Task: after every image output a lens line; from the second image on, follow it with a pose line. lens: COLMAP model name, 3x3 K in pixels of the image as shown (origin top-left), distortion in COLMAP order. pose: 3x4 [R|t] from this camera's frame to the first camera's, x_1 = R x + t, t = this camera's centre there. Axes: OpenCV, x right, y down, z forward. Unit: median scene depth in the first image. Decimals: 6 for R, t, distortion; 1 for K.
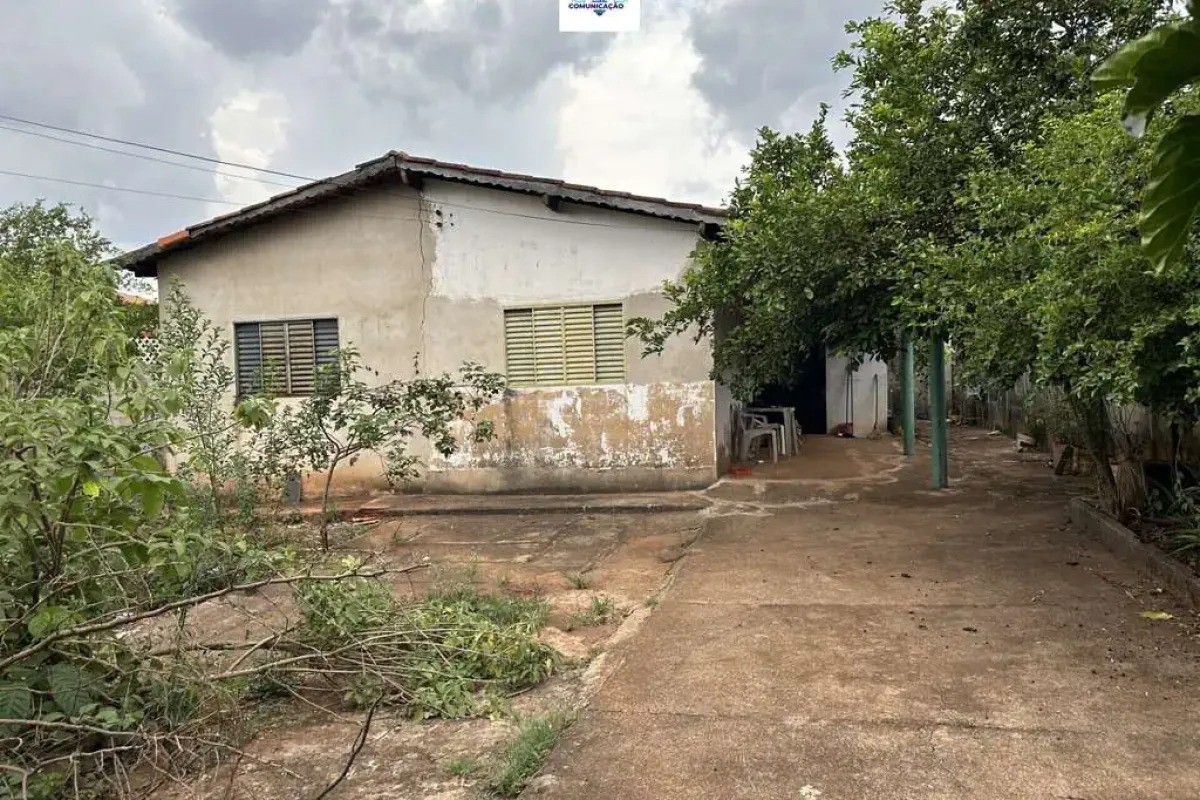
lens RADIAL K [[821.1, 0, 606.0], [0, 821.1, 397.2], [0, 0, 1]] dist [0.045870, -0.076624]
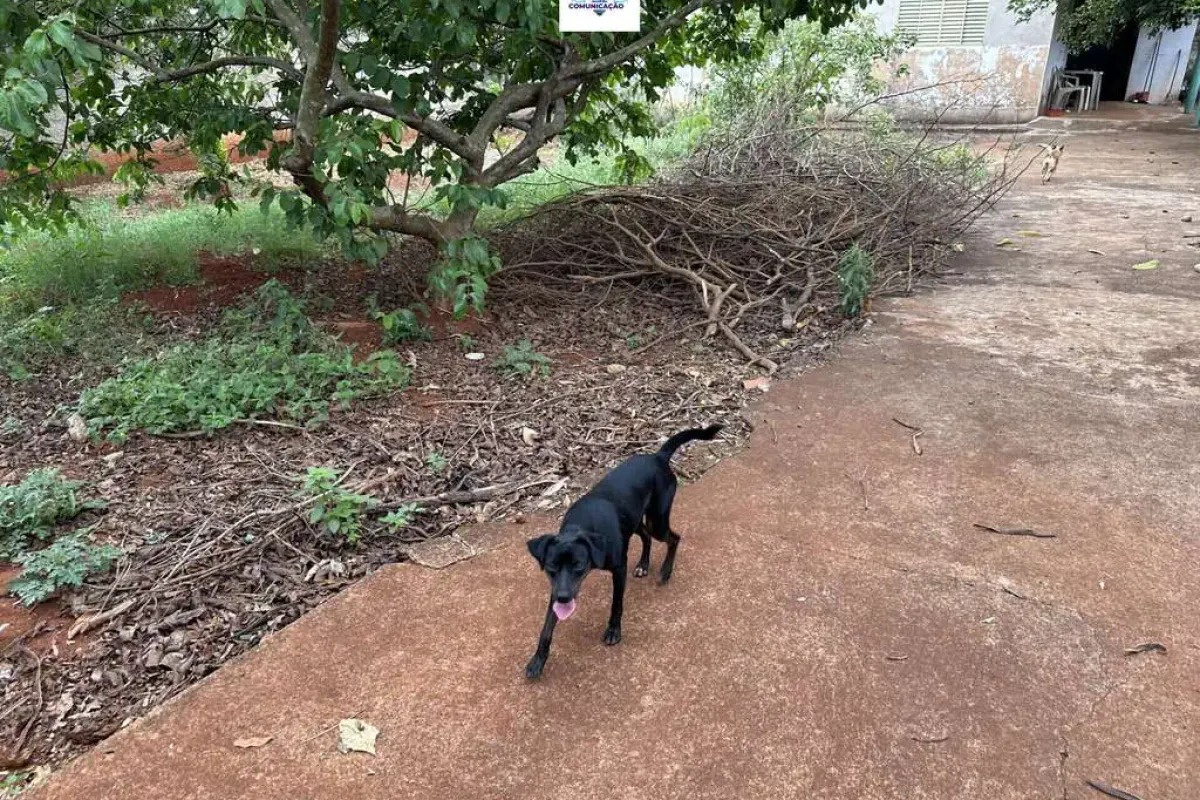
lens RADIAL K [[821.1, 0, 595.7], [0, 821.1, 405.8], [0, 0, 1]] dist [0.045870, -0.076624]
pose [[0.958405, 0.133309, -0.252366, -0.180812], [-0.032186, 0.929058, 0.368532, 0.059671], [0.283591, -0.345080, 0.894704, -0.736301]]
